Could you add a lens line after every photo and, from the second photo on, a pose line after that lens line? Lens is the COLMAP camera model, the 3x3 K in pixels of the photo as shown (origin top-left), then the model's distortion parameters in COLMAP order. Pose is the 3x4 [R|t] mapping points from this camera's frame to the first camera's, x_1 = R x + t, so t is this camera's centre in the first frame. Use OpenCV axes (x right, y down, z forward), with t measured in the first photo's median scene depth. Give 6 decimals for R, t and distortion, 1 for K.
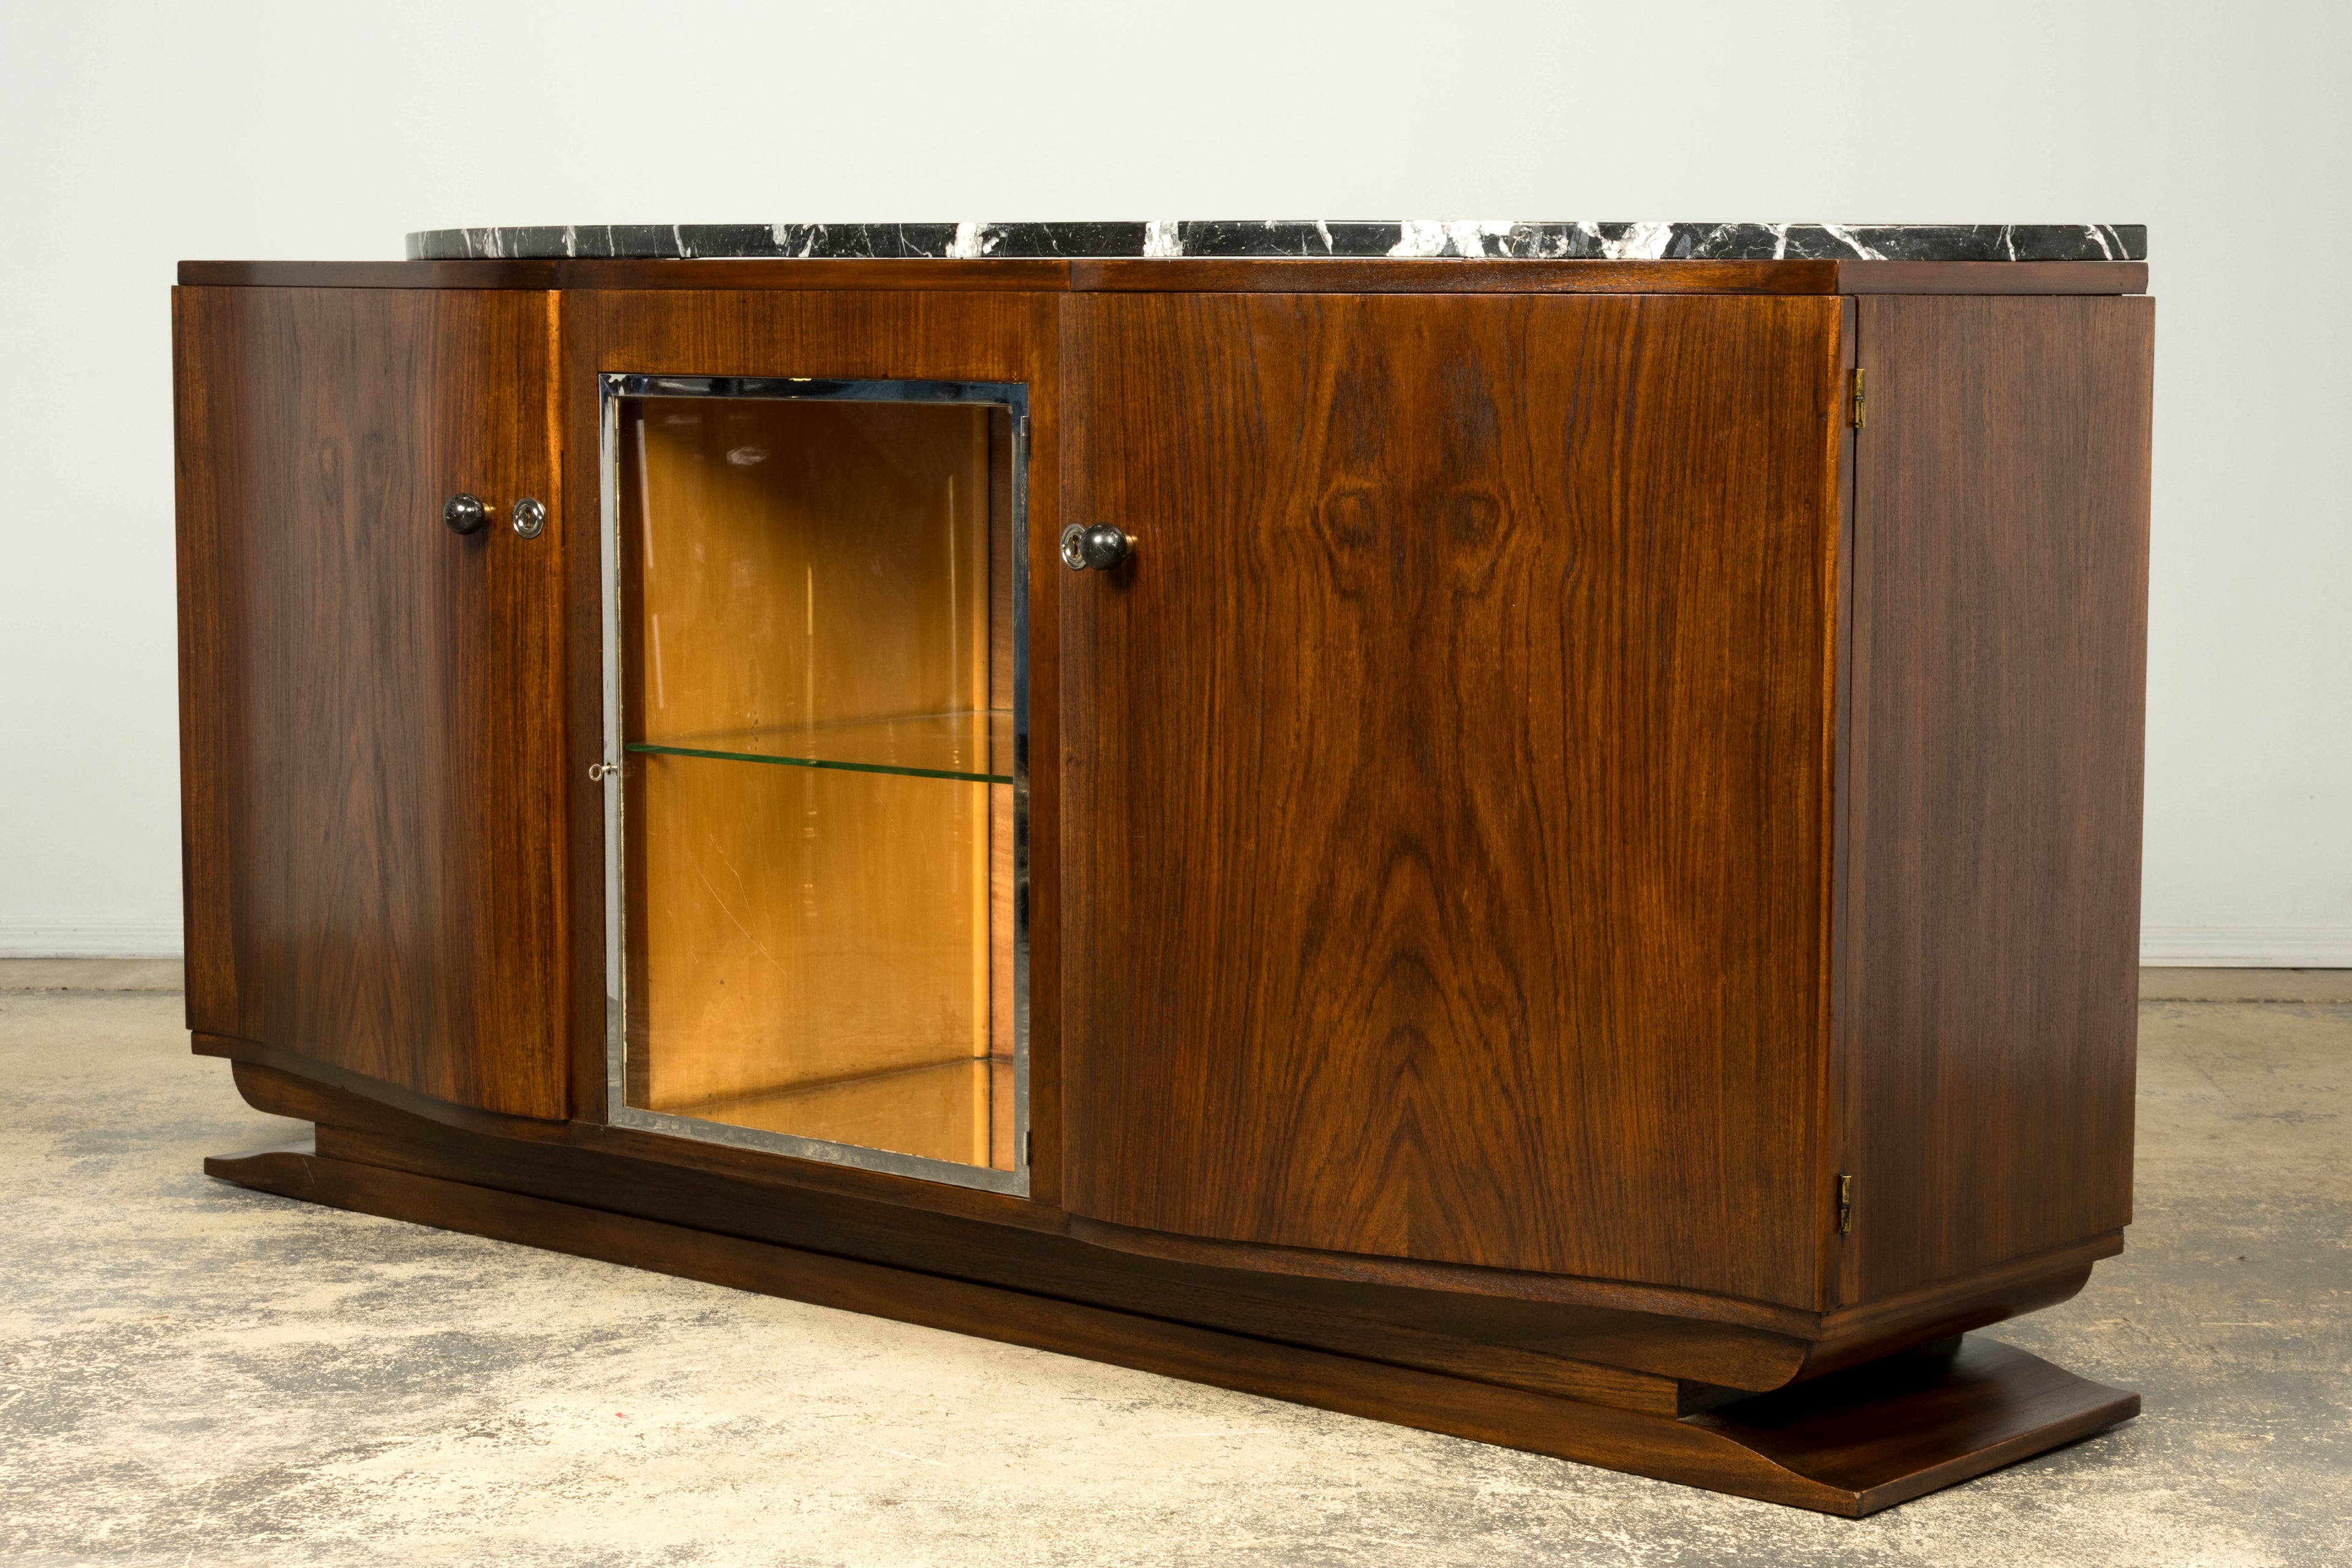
lens RADIAL K [[4752.0, 0, 1176.0], [0, 4752.0, 784.0], [0, 0, 1]] dist [-0.018564, -0.203587]
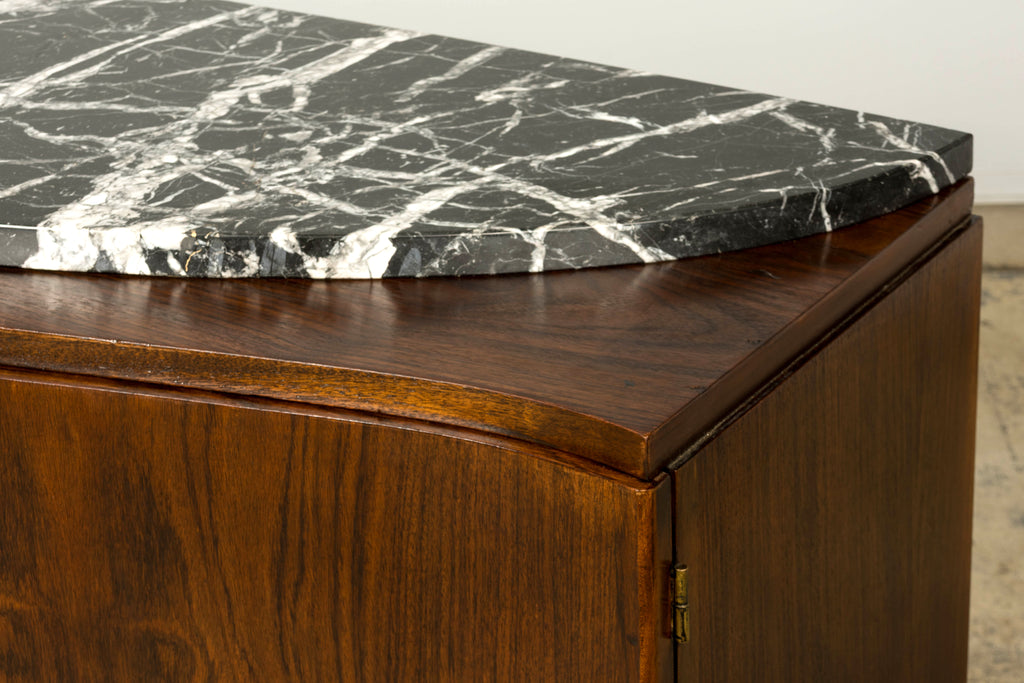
lens RADIAL K [[2444.6, 0, 512.0], [0, 2444.6, 341.5], [0, 0, 1]] dist [-0.000935, 0.194626]
pose [[0.985310, -0.091002, 0.144511, 0.064634], [0.049814, 0.962548, 0.266495, -0.202481], [-0.163350, -0.255381, 0.952941, 0.617515]]
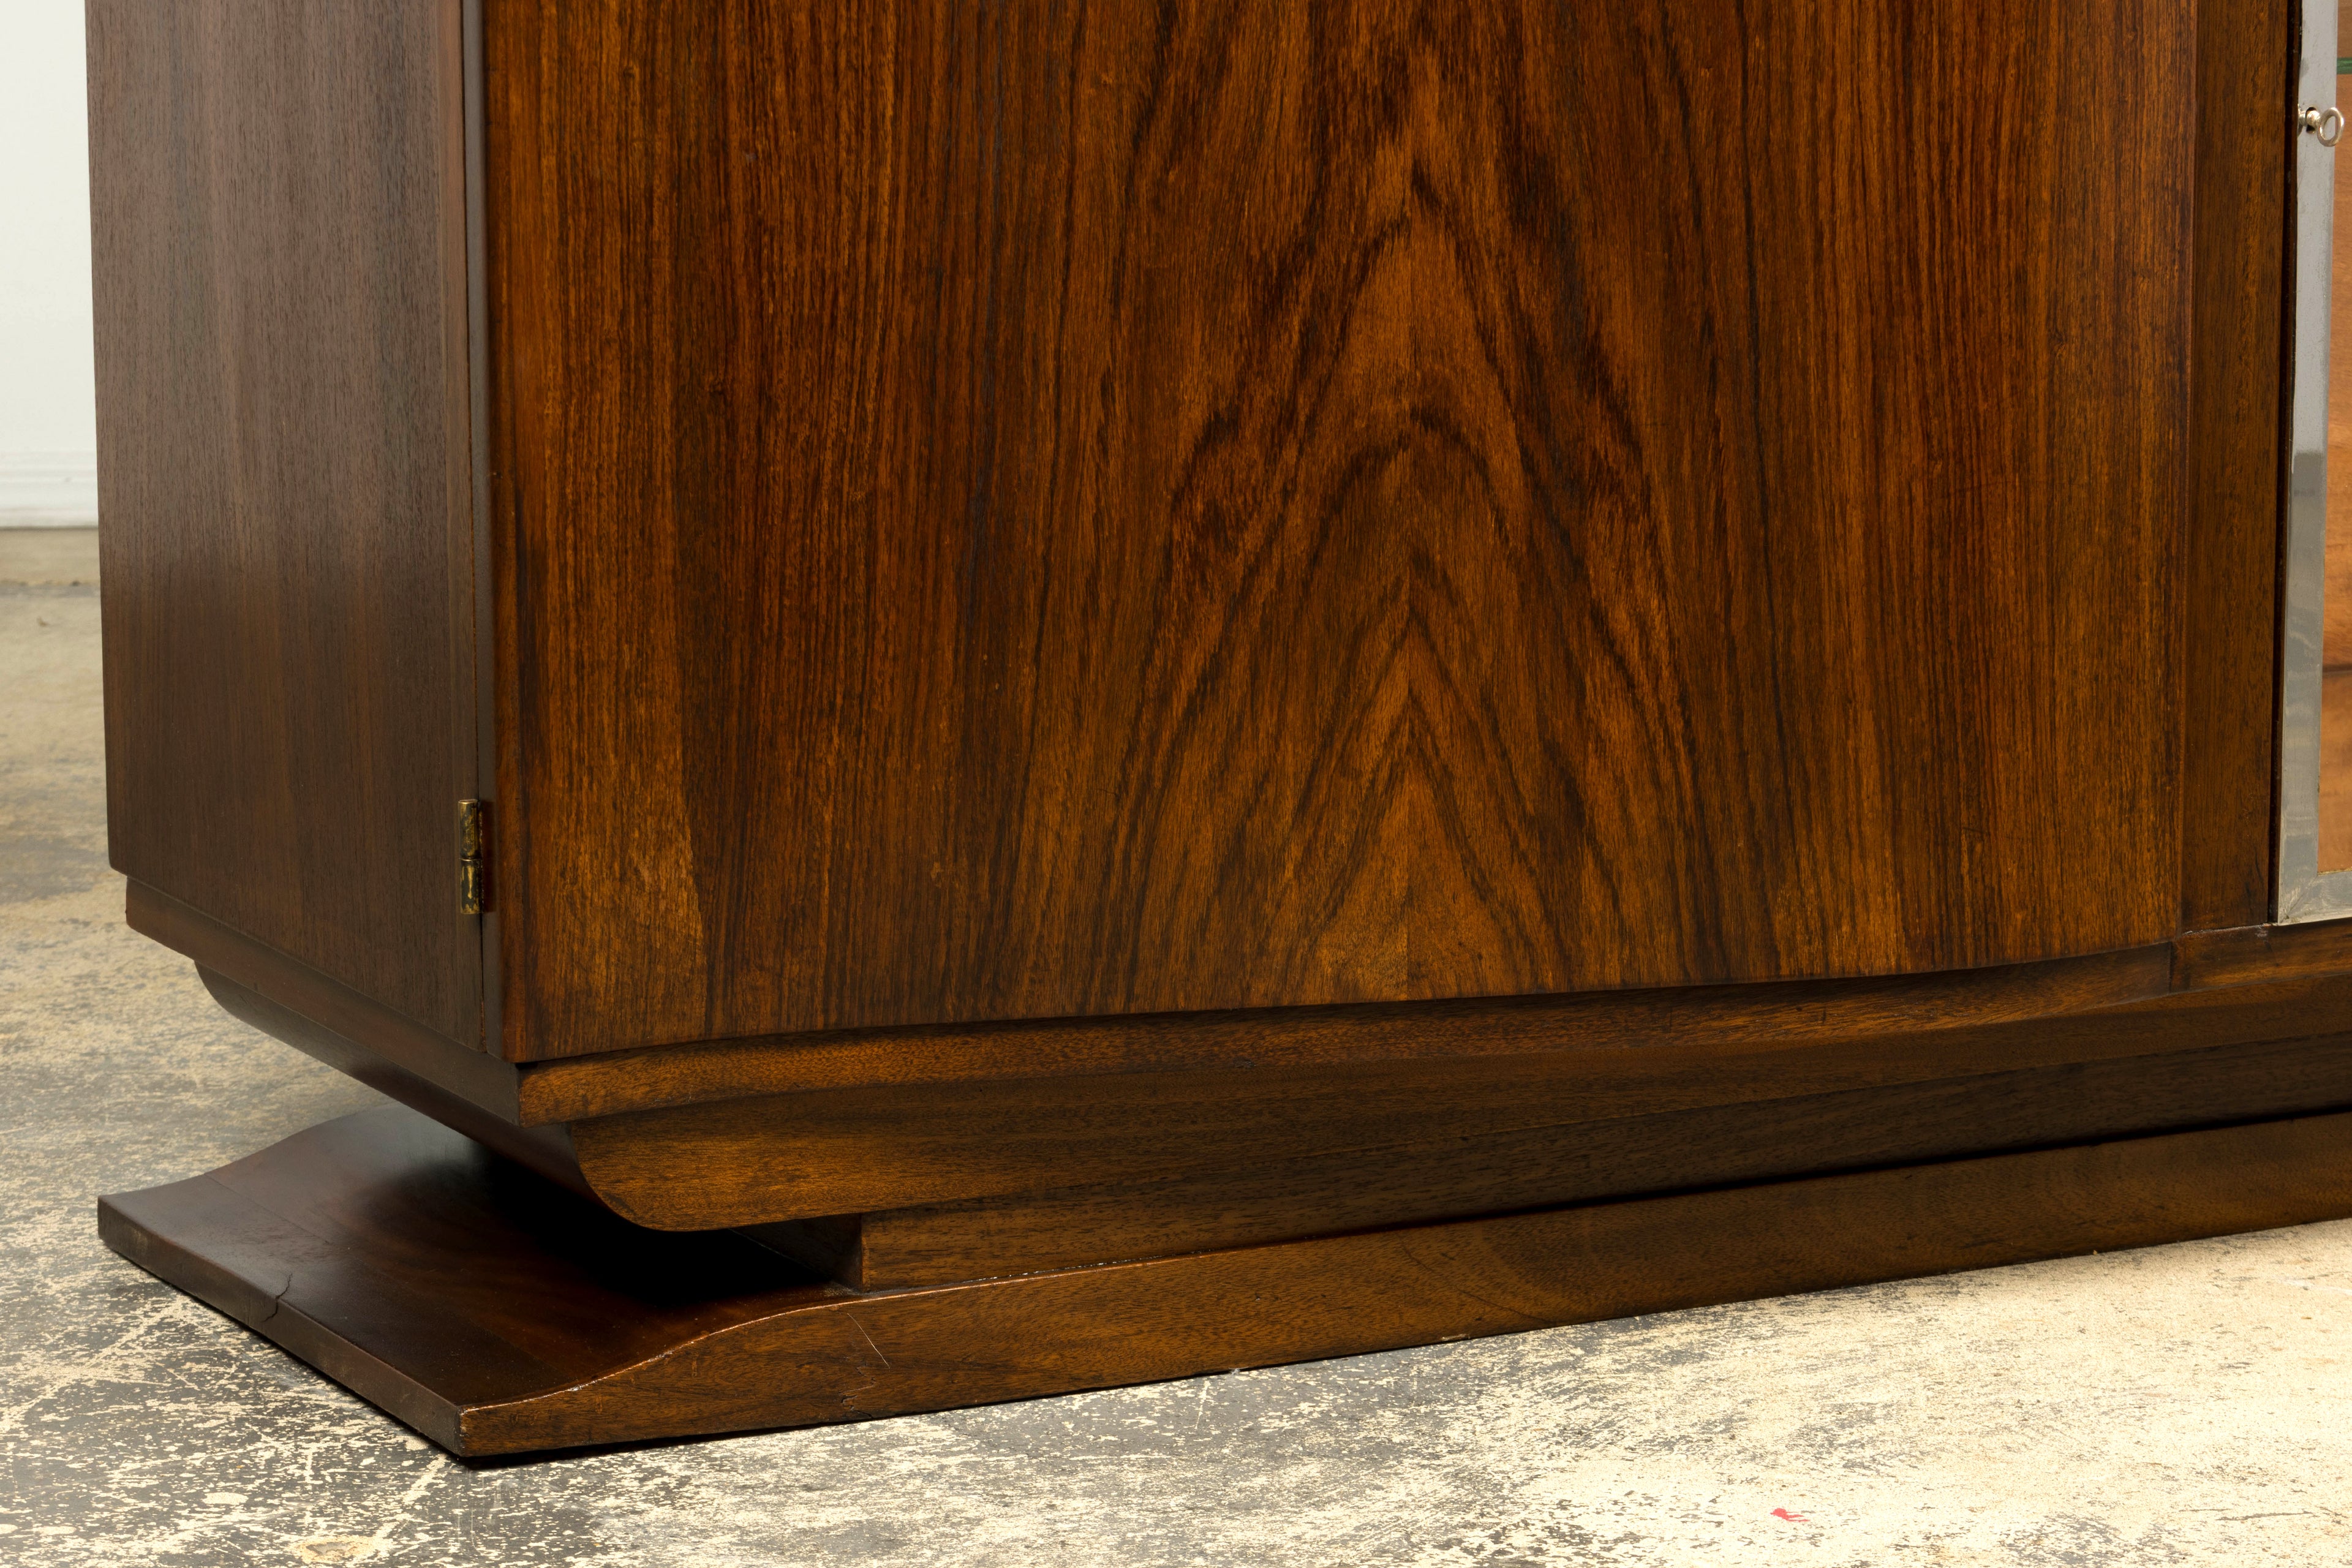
lens RADIAL K [[7322.2, 0, 1079.4], [0, 7322.2, 812.1], [0, 0, 1]] dist [-0.117088, -0.019350]
pose [[0.373366, -0.170024, 0.911970, -0.912052], [0.103232, 0.984570, 0.141295, -0.054487], [-0.921922, 0.041390, 0.385157, 0.971121]]
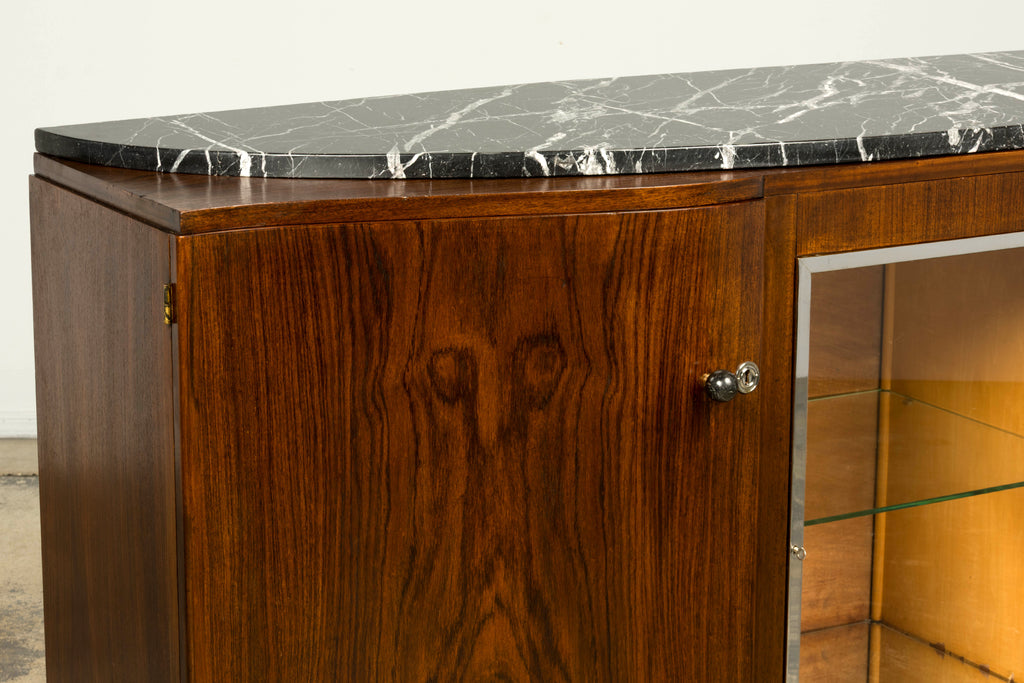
lens RADIAL K [[2764.0, 0, 530.7], [0, 2764.0, 360.9], [0, 0, 1]] dist [-0.057348, 0.072558]
pose [[0.311236, -0.221298, 0.924207, -0.967177], [0.093733, 0.974916, 0.201874, -0.248535], [-0.945699, 0.023798, 0.324172, 0.939442]]
